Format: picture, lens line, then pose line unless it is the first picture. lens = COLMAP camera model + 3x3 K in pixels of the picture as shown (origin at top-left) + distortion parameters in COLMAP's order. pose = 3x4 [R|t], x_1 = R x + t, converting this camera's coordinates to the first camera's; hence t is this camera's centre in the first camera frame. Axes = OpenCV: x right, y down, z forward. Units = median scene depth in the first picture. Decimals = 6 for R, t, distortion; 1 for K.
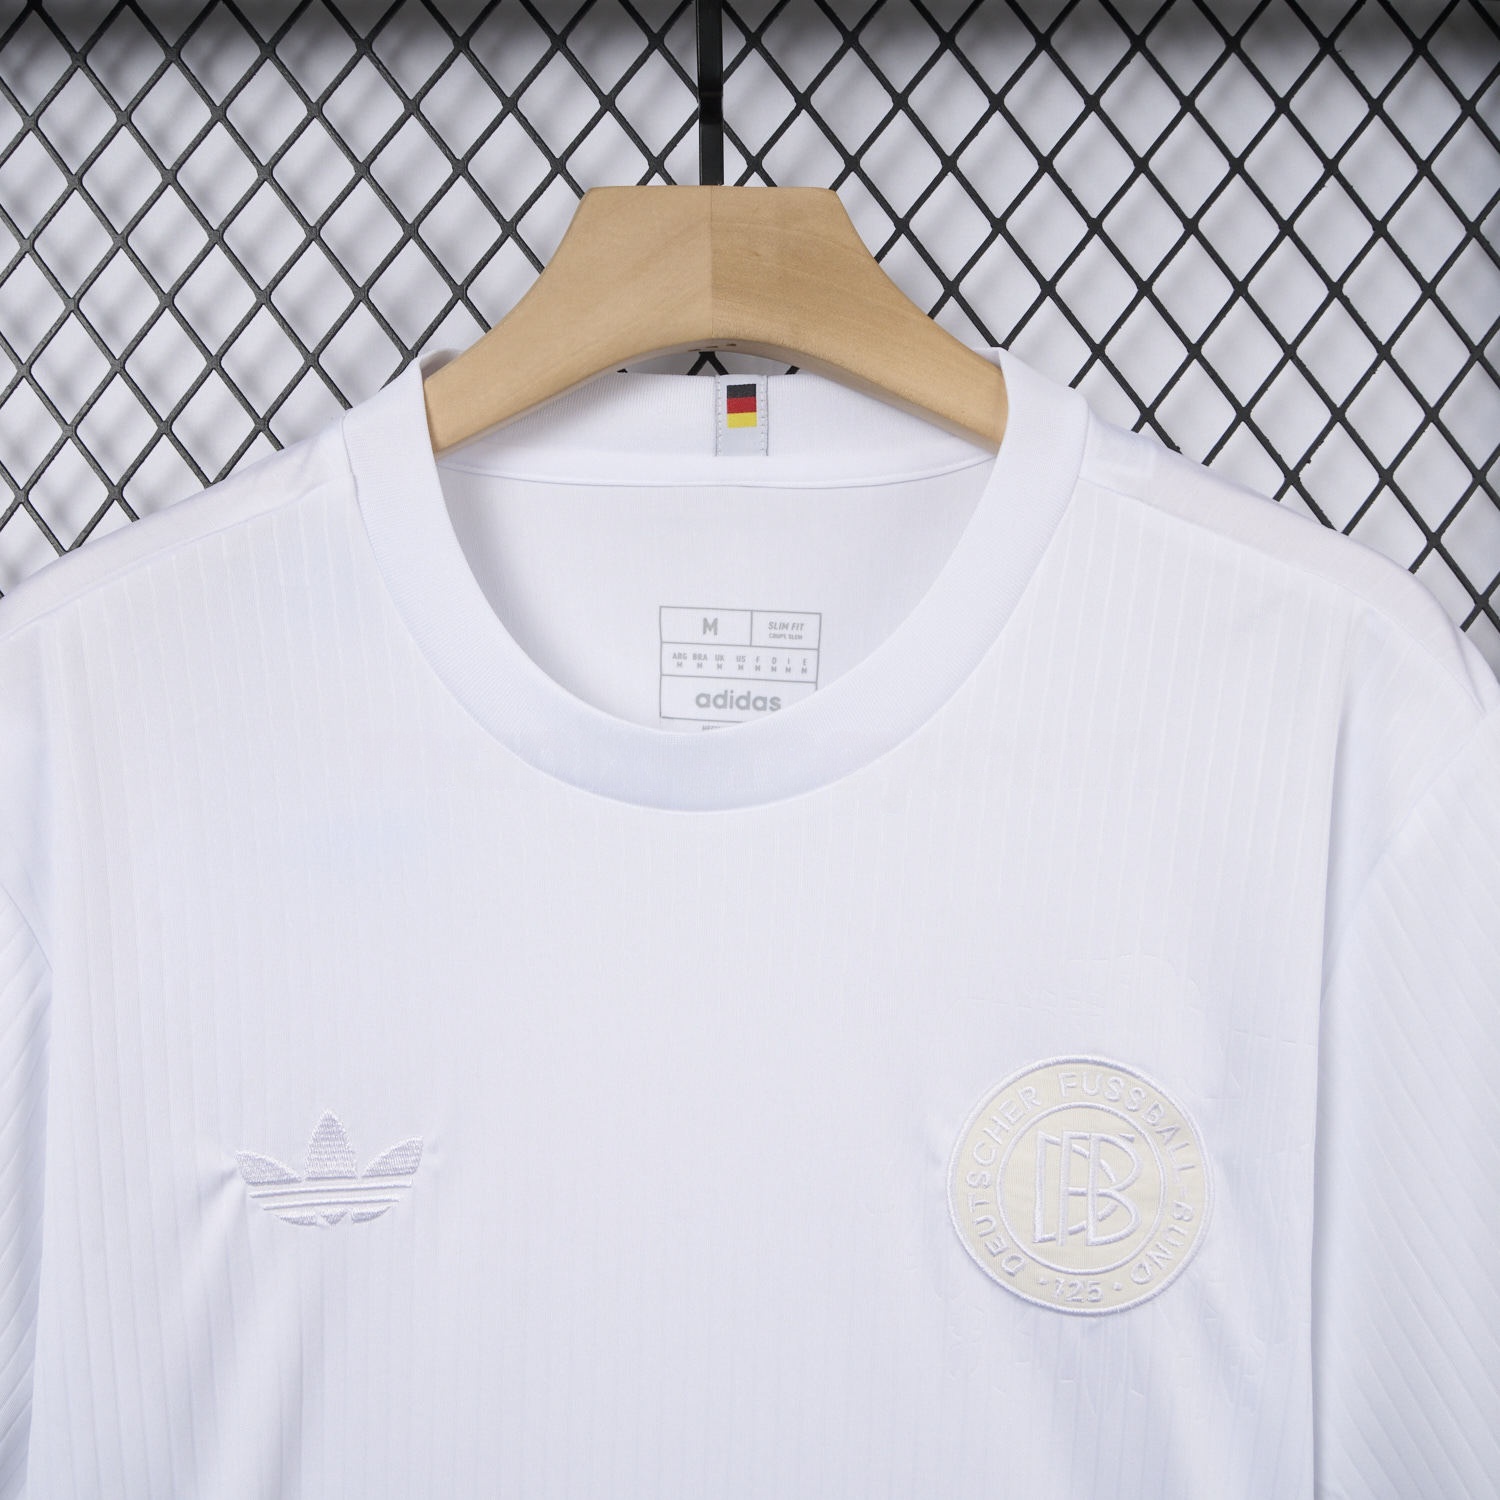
lens RADIAL K [[1855.3, 0, 748.1], [0, 1855.3, 750.9], [0, 0, 1]] dist [-0.058814, 0.000000]
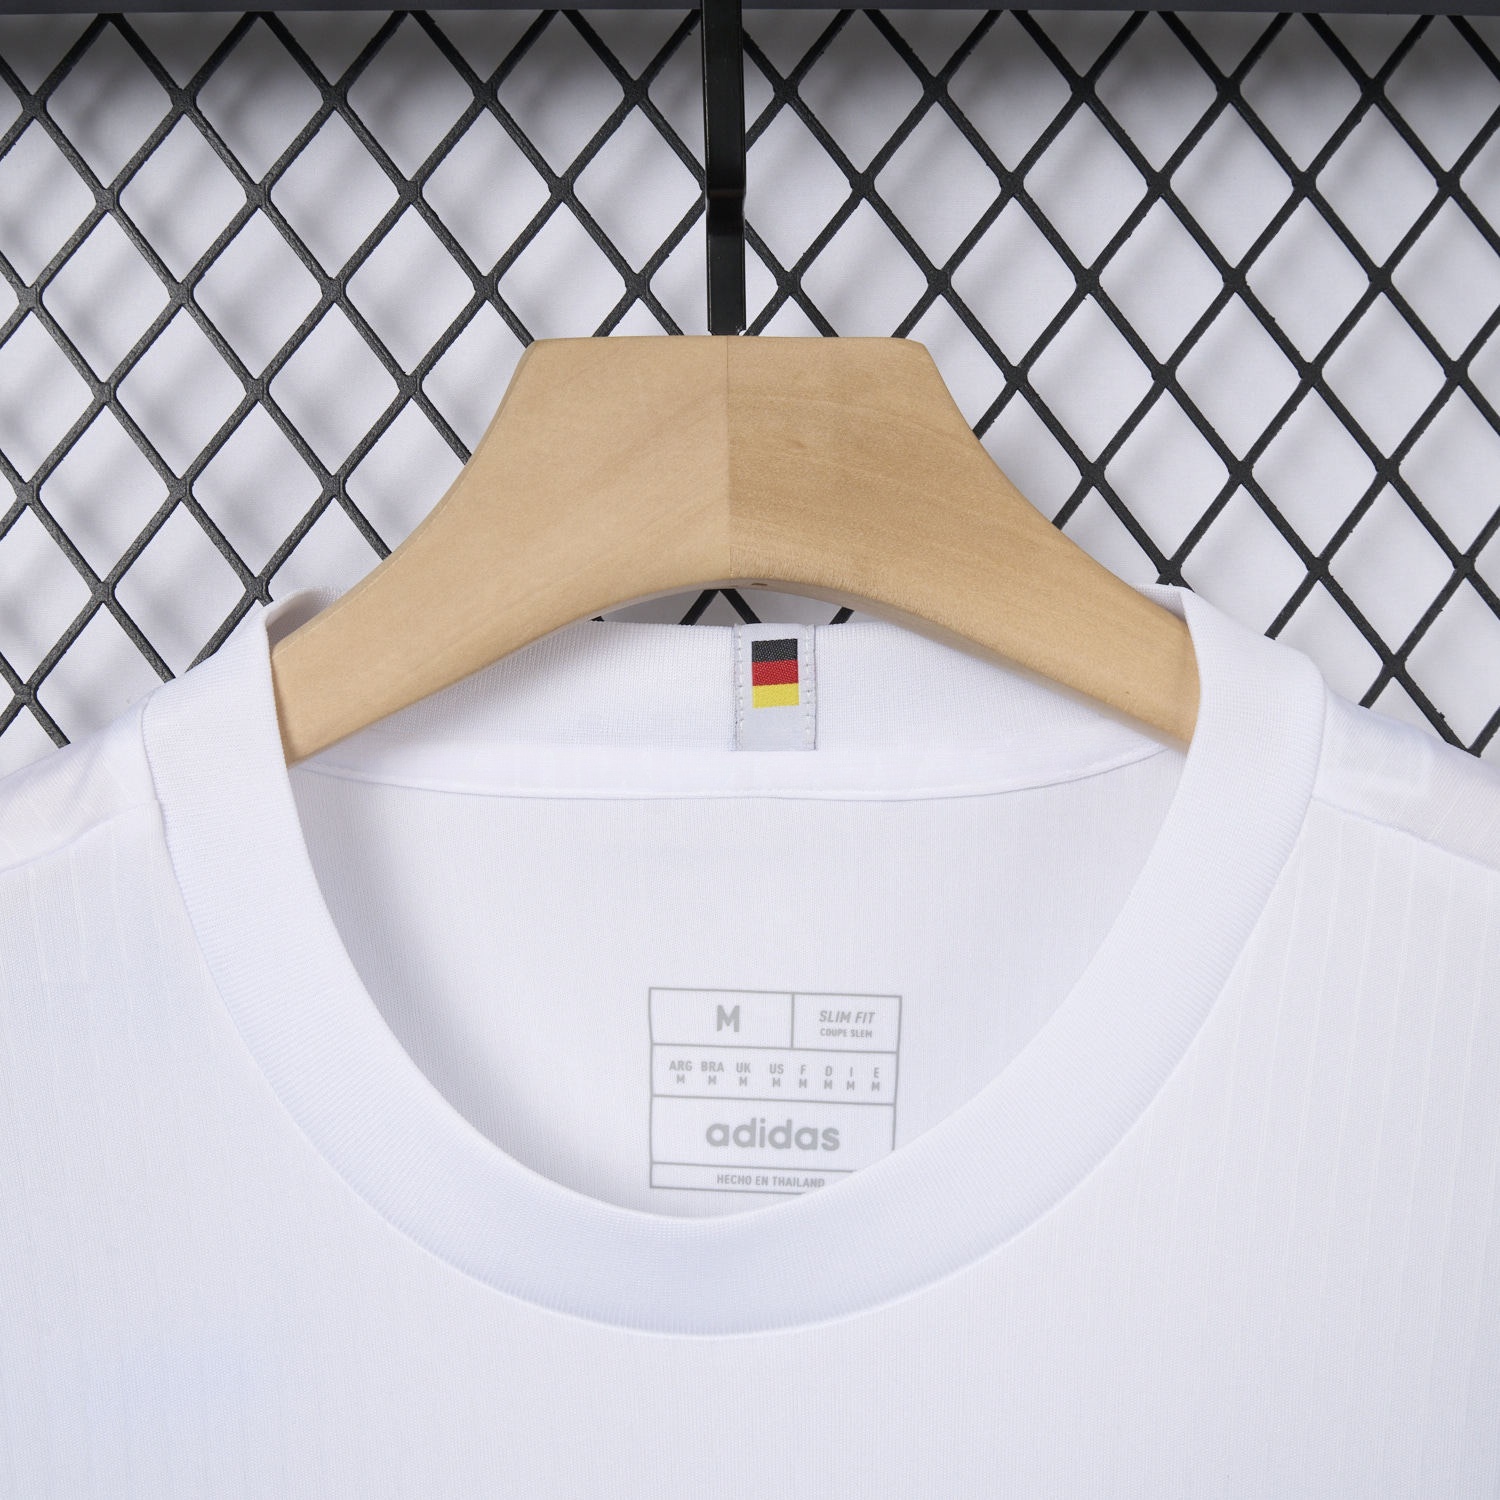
lens RADIAL K [[2088.4, 0, 754.0], [0, 2088.4, 749.5], [0, 0, 1]] dist [-0.024290, 0.000000]
pose [[0.999893, -0.006375, 0.013136, -0.021088], [0.006569, 0.999869, -0.014774, -0.154650], [-0.013040, 0.014858, 0.999805, 0.289487]]
